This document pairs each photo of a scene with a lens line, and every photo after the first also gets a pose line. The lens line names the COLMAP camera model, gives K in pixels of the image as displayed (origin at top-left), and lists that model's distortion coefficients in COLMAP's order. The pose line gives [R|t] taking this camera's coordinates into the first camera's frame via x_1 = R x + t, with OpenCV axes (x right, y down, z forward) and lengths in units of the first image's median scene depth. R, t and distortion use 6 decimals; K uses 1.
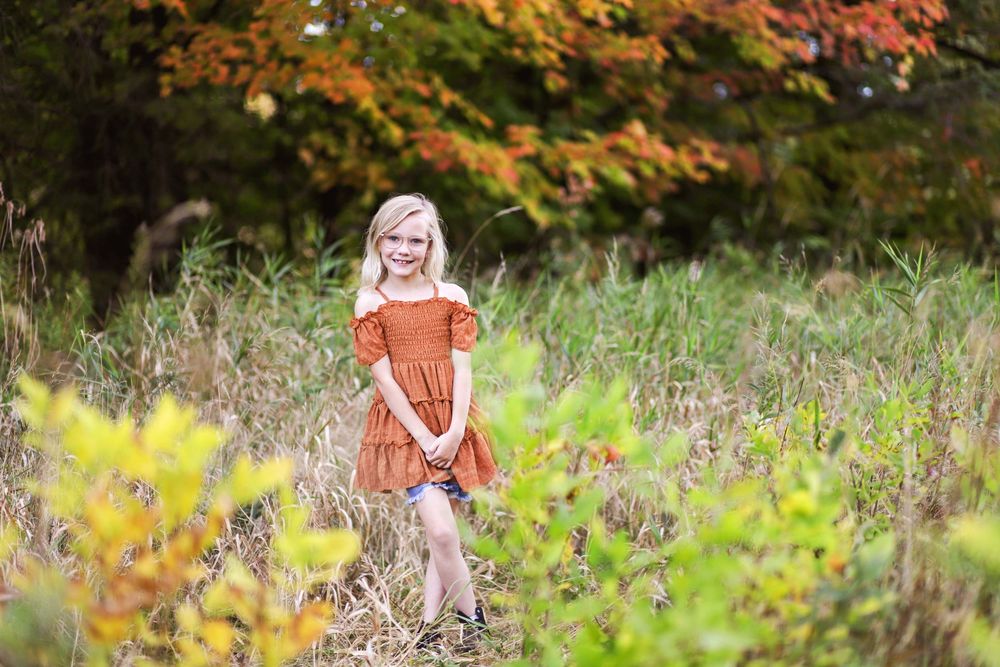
lens RADIAL K [[2384.8, 0, 500.0], [0, 2384.8, 400.7], [0, 0, 1]] dist [-0.225582, 0.730386]
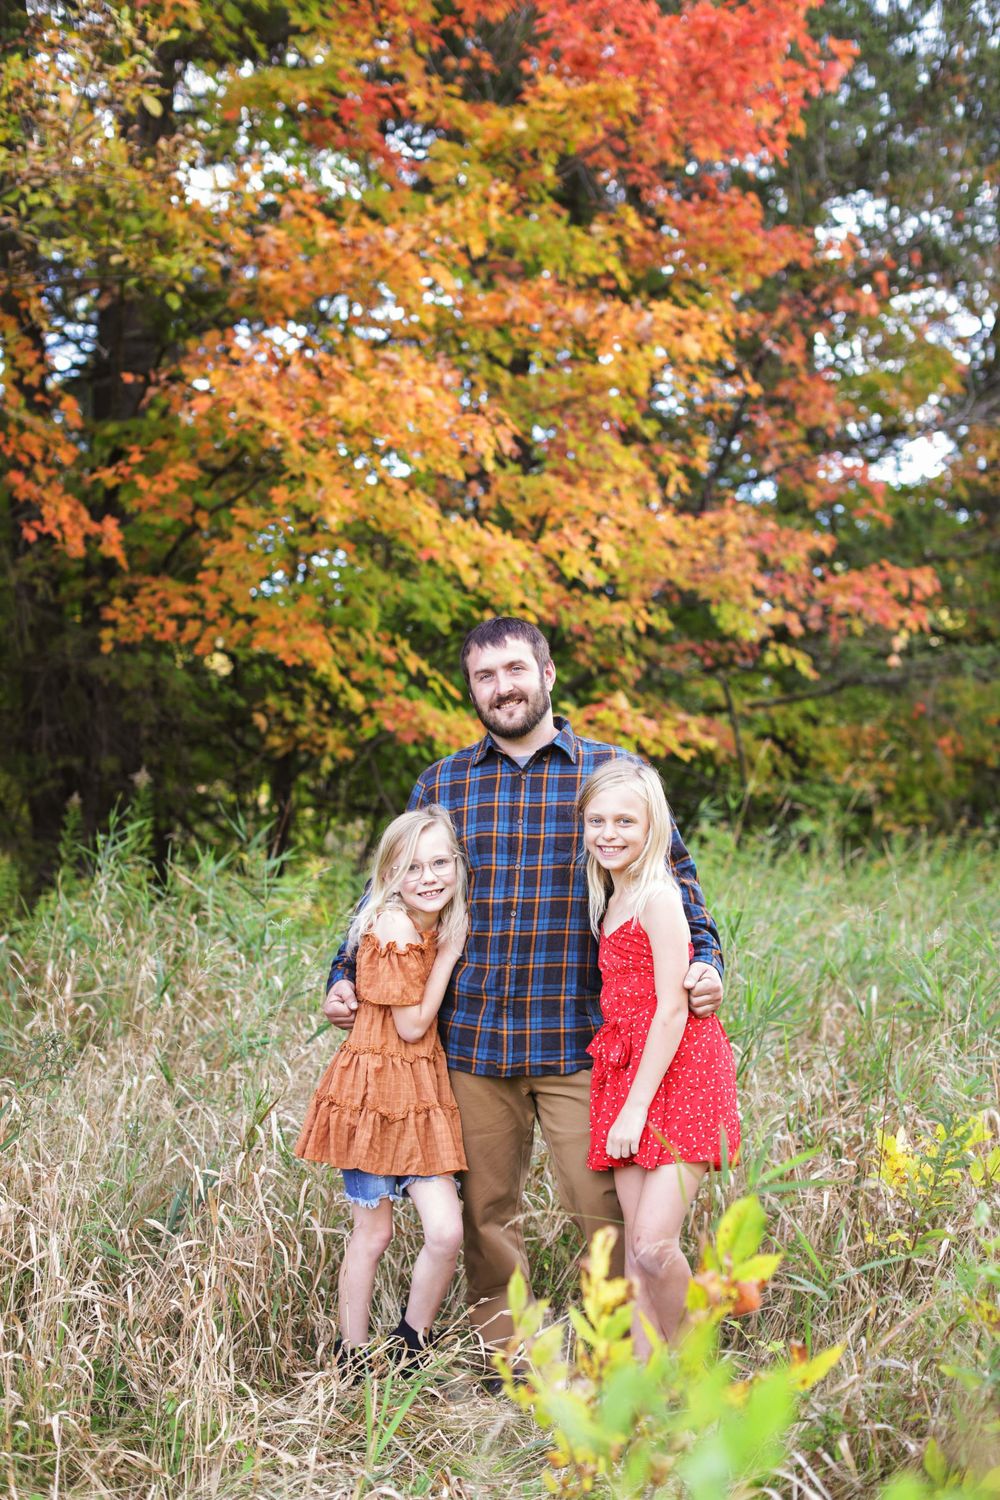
lens RADIAL K [[2120.2, 0, 500.0], [0, 2120.2, 750.0], [0, 0, 1]] dist [-0.151241, 0.015841]
pose [[0.999287, 0.023654, 0.029413, -0.011869], [-0.021021, 0.996002, -0.086818, -0.021642], [-0.031349, 0.086138, 0.995790, 0.172797]]
